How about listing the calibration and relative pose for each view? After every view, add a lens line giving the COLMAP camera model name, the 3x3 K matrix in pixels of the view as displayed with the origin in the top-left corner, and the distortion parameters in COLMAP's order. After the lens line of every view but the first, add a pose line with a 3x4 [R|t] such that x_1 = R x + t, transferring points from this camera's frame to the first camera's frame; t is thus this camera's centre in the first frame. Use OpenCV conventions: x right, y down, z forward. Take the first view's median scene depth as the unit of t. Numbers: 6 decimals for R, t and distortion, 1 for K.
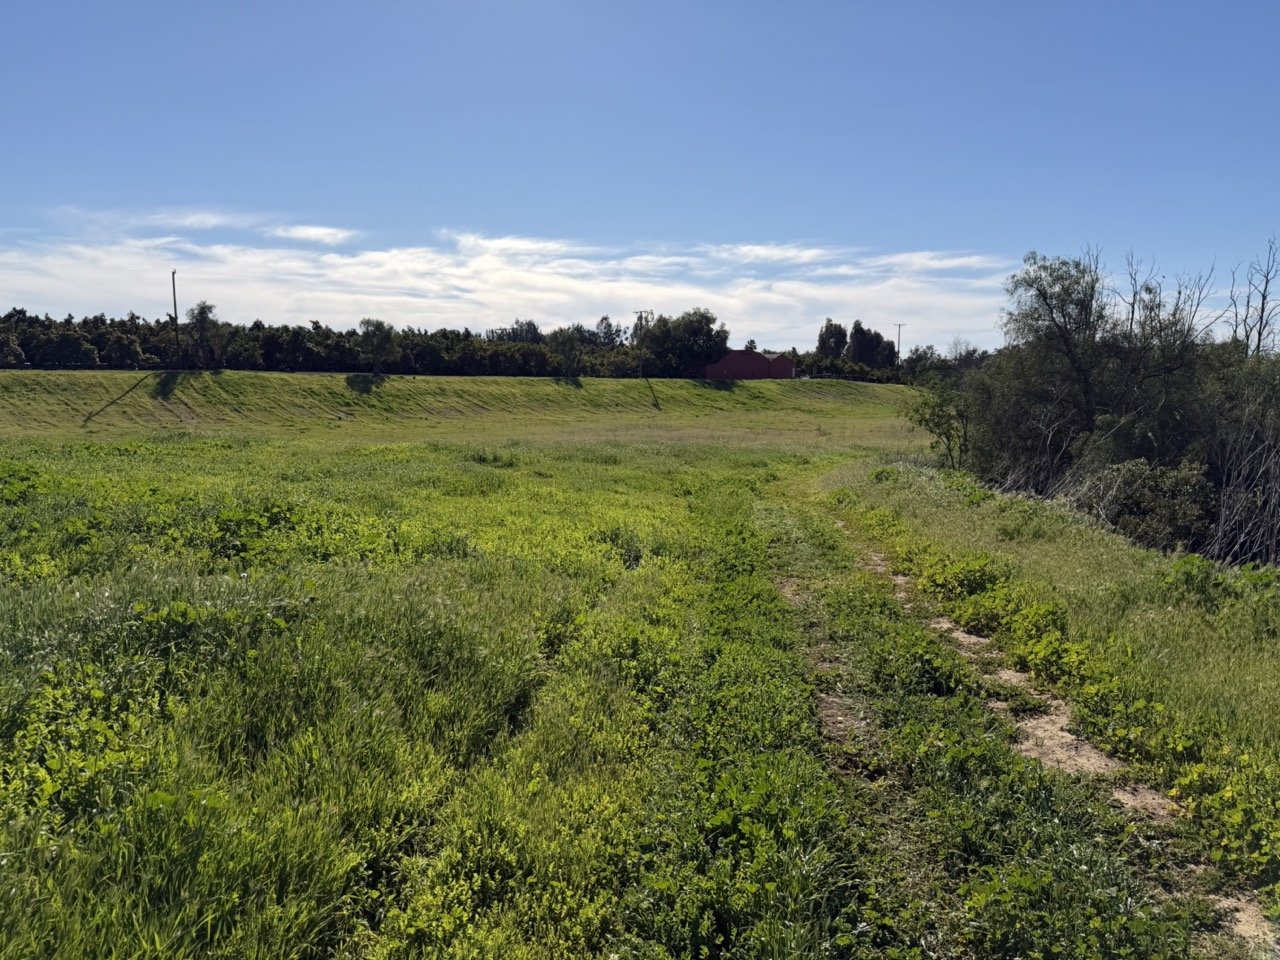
lens RADIAL K [[880.4, 0, 640.0], [0, 880.4, 480.0], [0, 0, 1]] dist [0.102382, -0.168016]
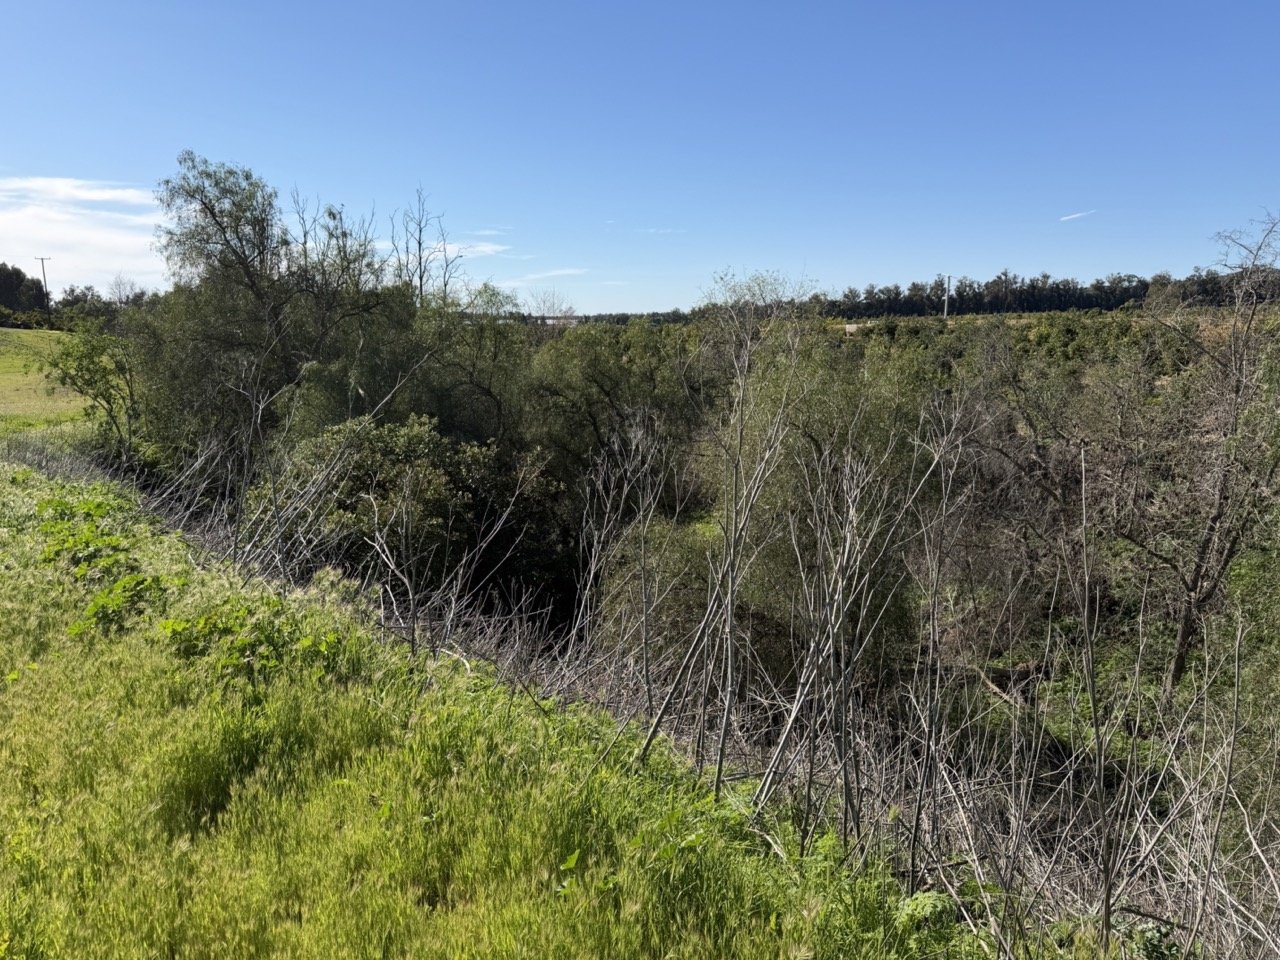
lens RADIAL K [[886.8, 0, 640.0], [0, 886.8, 480.0], [0, 0, 1]] dist [-0.003323, -0.001275]
pose [[0.654594, -0.136444, 0.743566, 0.044819], [0.090559, 0.990648, 0.102061, -0.009175], [-0.750537, 0.000528, 0.660828, 0.103775]]
